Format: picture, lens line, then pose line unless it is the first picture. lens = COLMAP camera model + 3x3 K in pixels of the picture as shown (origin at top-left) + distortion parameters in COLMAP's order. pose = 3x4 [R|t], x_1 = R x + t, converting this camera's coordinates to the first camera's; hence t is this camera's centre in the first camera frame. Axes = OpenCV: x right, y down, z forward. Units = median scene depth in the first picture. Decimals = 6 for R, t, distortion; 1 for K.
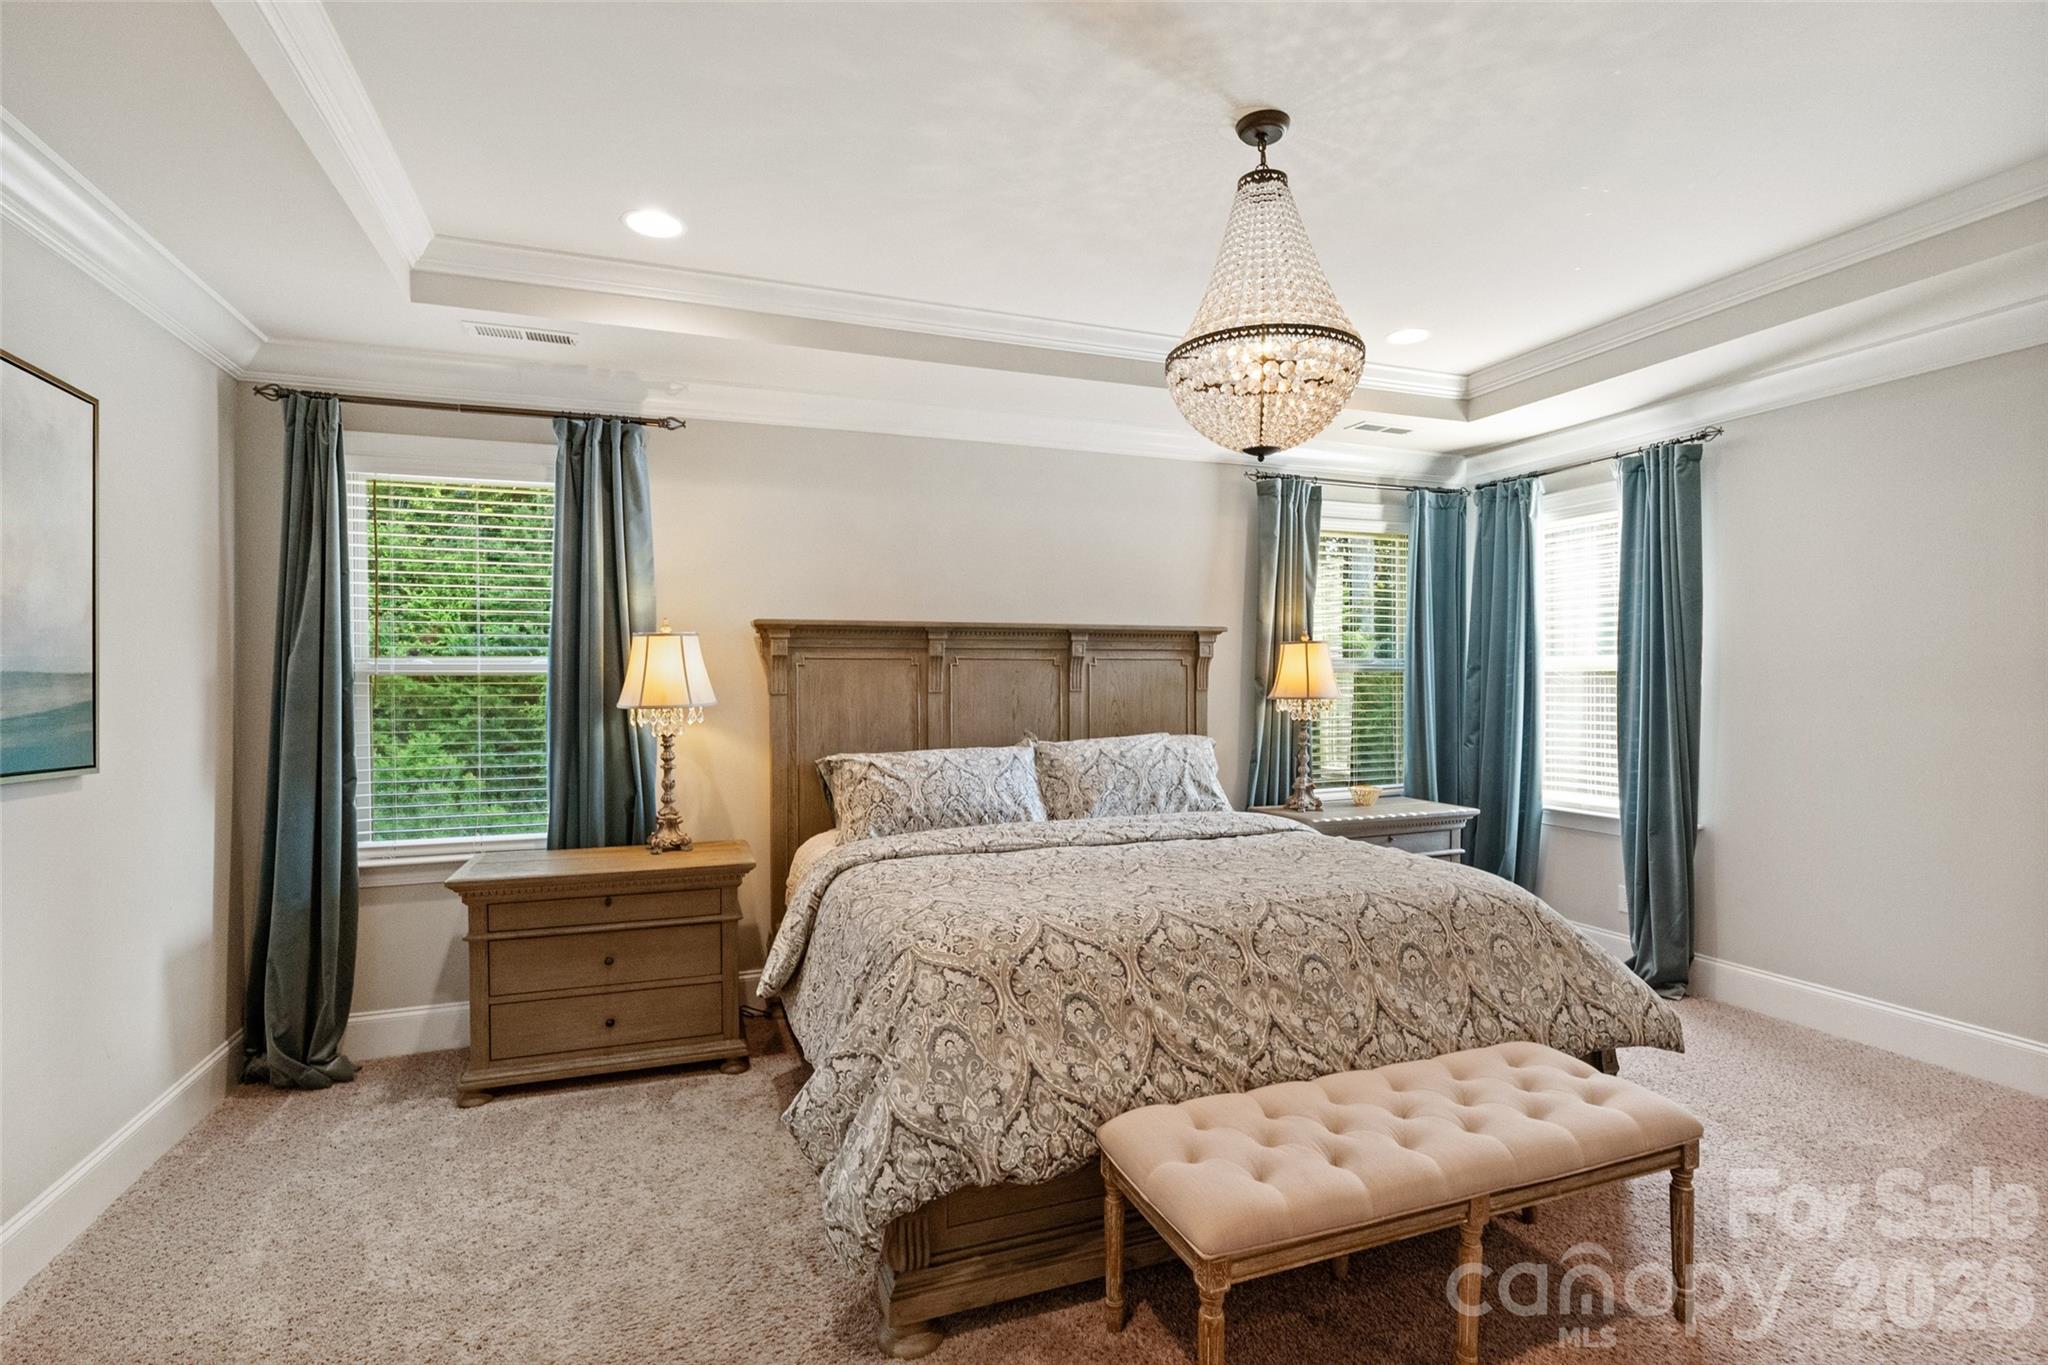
lens RADIAL K [[965.8, 0, 1024.0], [0, 965.8, 682.5], [0, 0, 1]] dist [-0.011387, 0.000391]
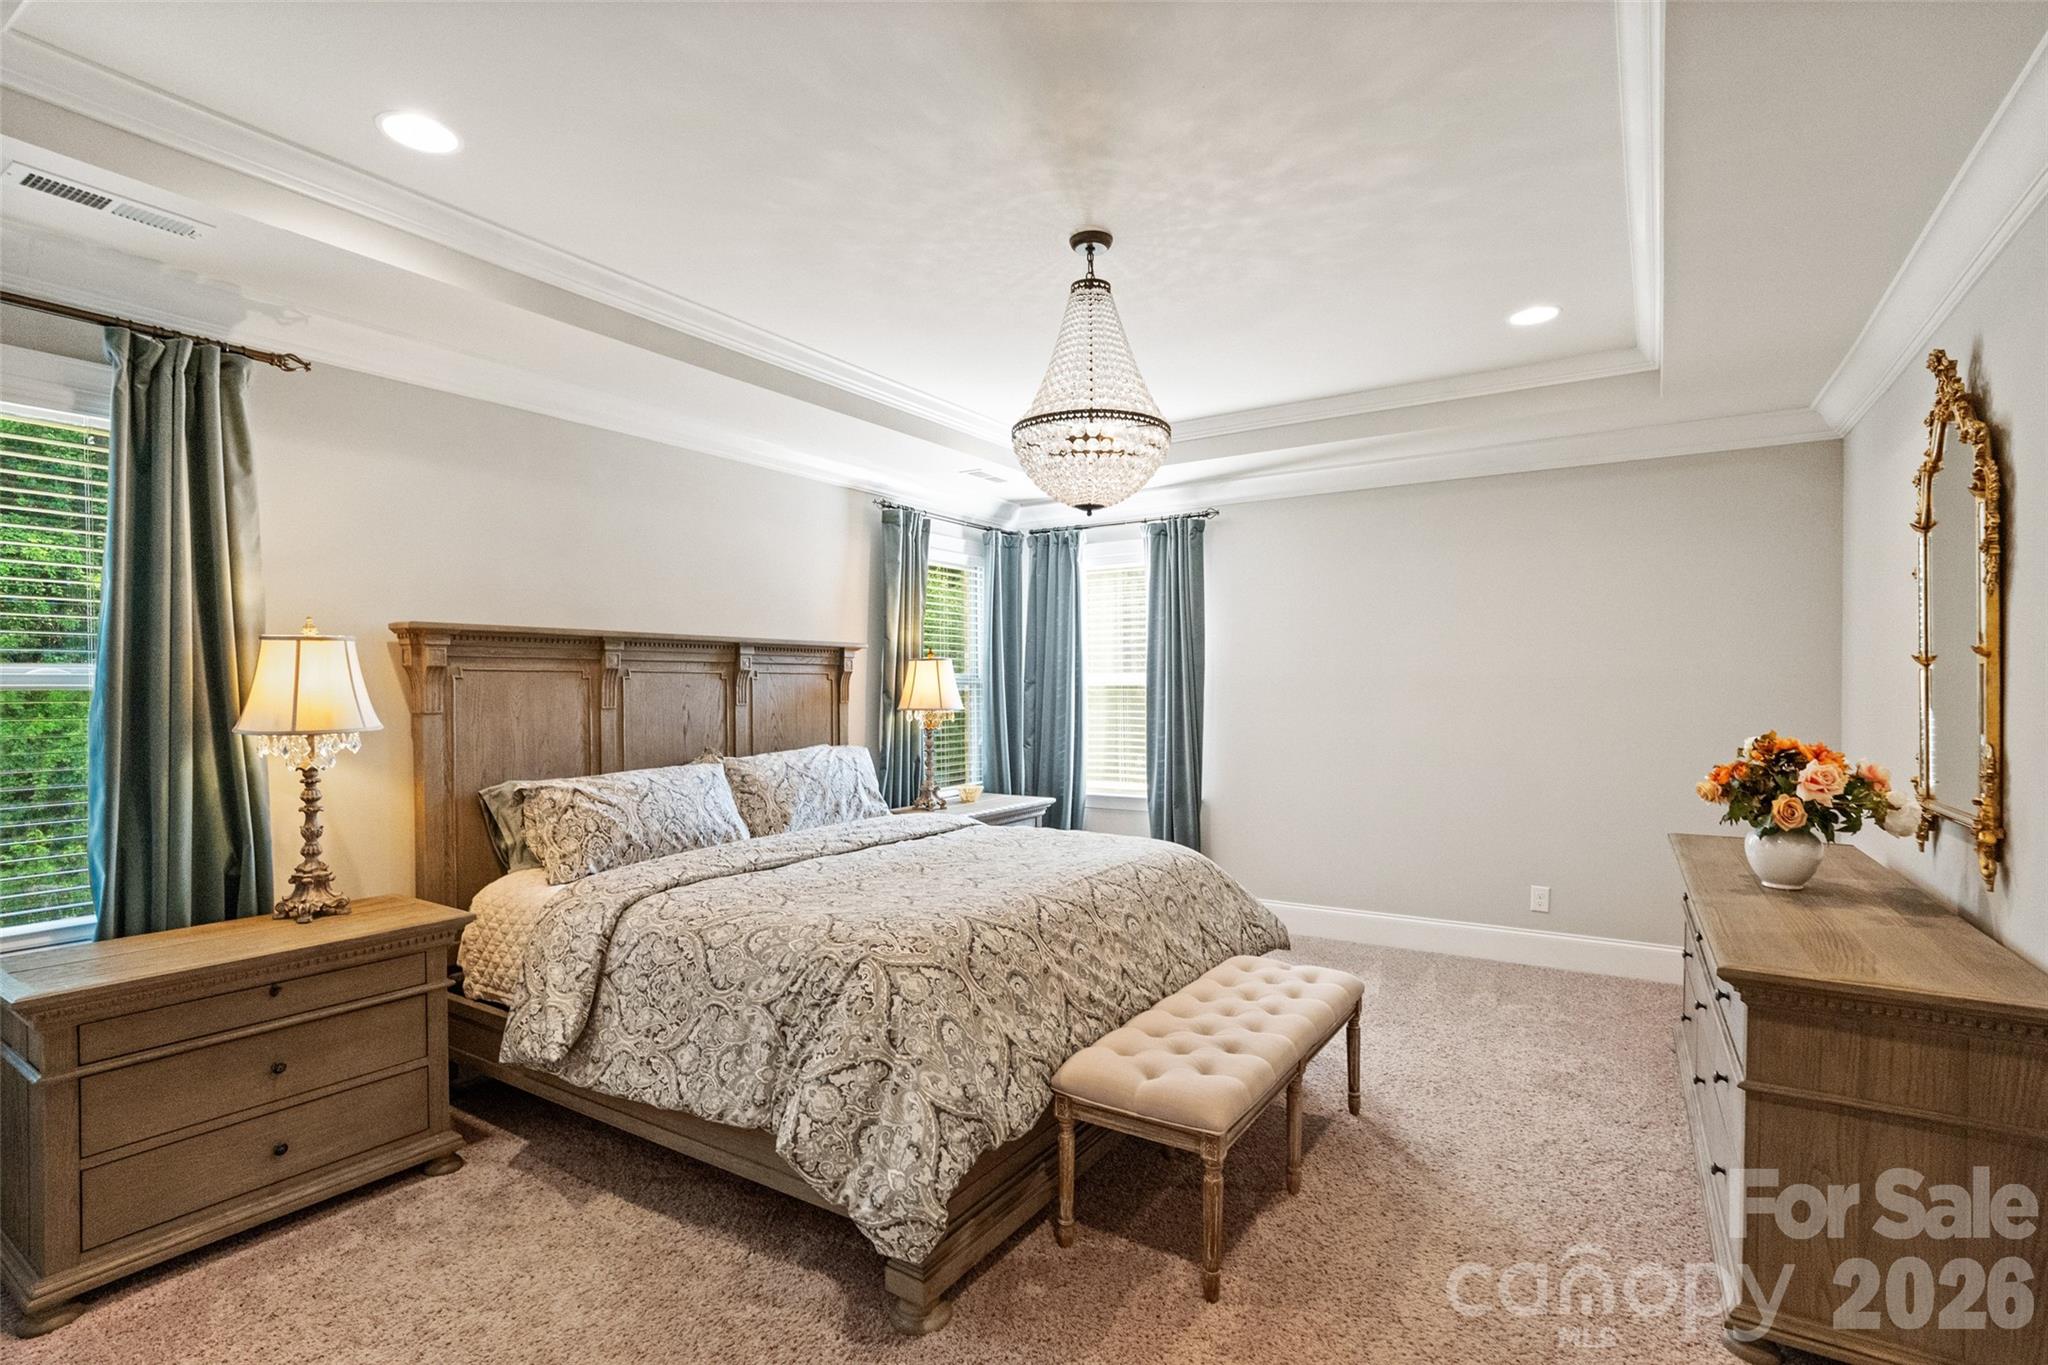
lens RADIAL K [[974.8, 0, 1012.8], [0, 974.8, 694.0], [0, 0, 1]] dist [-0.013590, 0.004613]
pose [[0.807880, -0.004701, 0.589328, -0.365571], [0.003973, 0.999989, 0.002531, -0.004746], [-0.589333, 0.000297, 0.807890, 0.039633]]
